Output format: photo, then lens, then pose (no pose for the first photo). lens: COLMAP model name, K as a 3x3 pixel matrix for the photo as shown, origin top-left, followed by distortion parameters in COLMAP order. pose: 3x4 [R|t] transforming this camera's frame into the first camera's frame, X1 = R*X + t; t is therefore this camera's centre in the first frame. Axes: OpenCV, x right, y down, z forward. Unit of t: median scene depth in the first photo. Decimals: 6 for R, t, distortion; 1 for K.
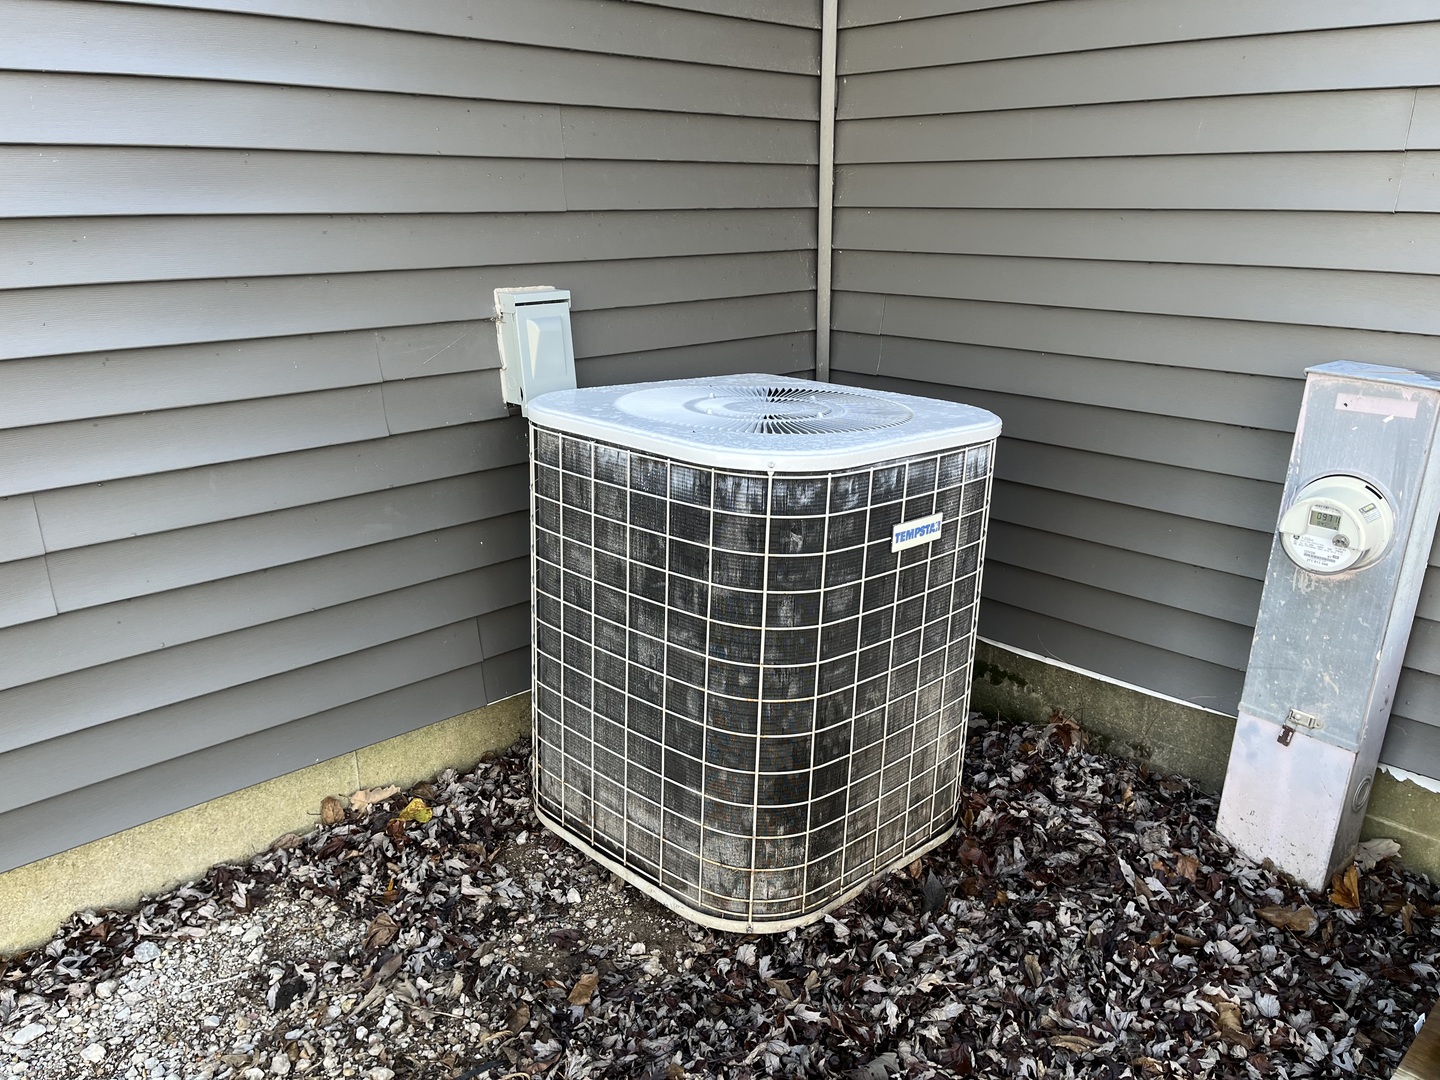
lens RADIAL K [[1088.0, 0, 722.4], [0, 1088.0, 545.4], [0, 0, 1]] dist [0.078196, -0.102808]
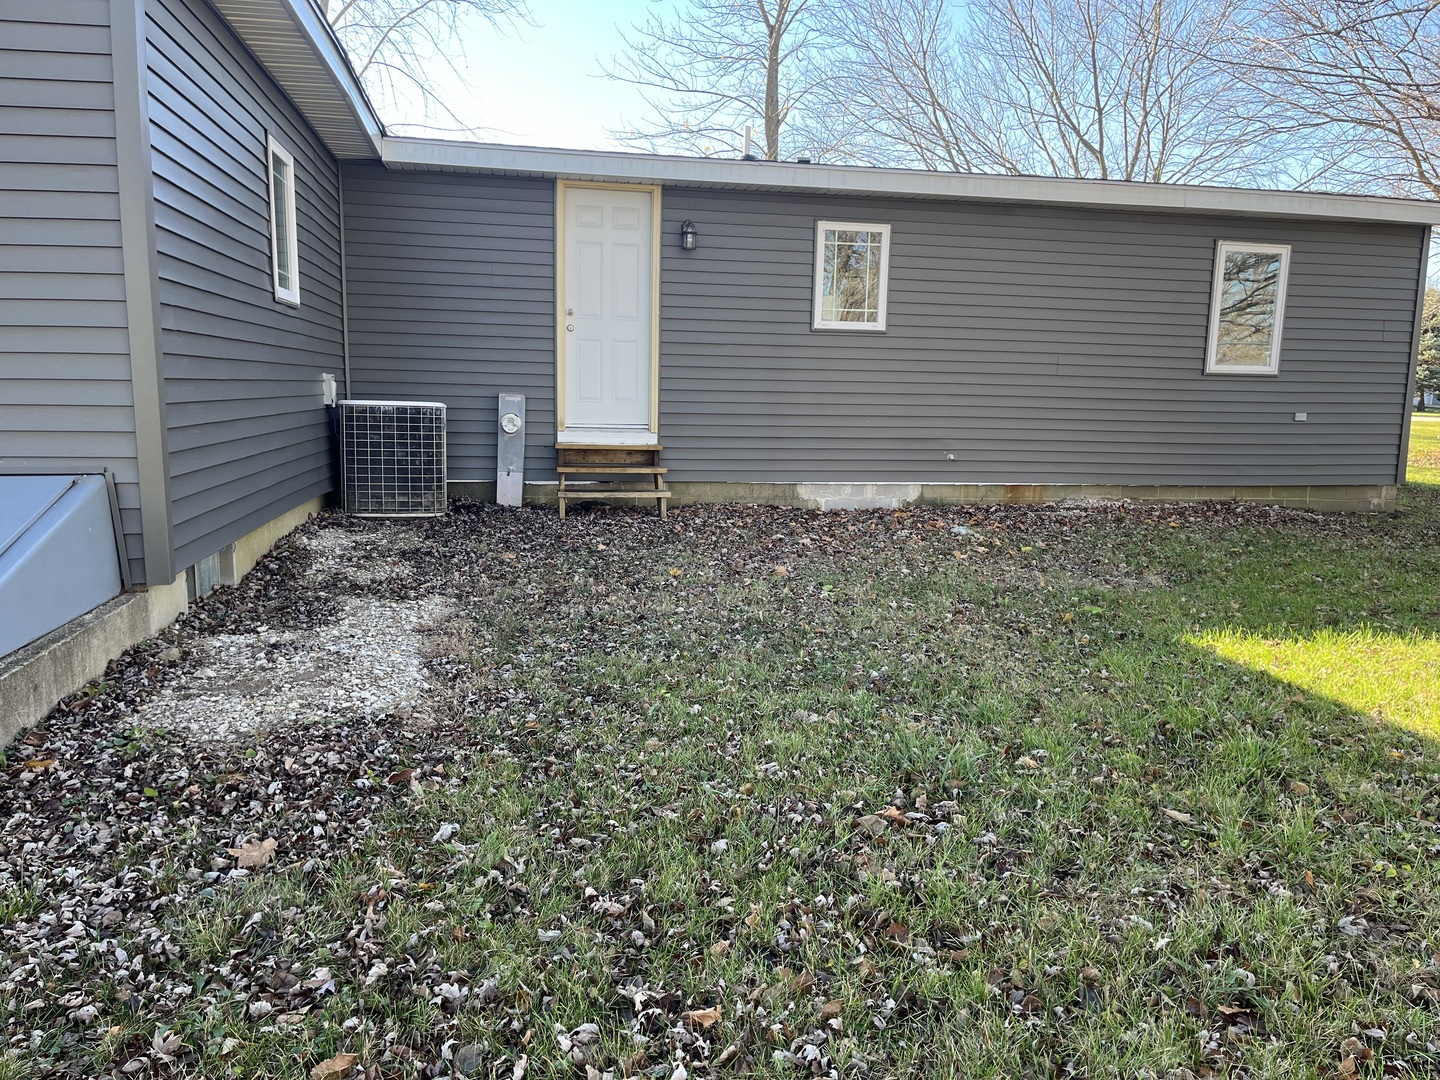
lens RADIAL K [[1088.0, 0, 720.6], [0, 1088.0, 536.0], [0, 0, 1]] dist [0.078196, -0.102808]
pose [[0.574536, -0.103170, 0.811951, -2.649075], [0.233725, 0.971397, -0.041954, 0.813764], [-0.784399, 0.213877, 0.582216, -2.227991]]
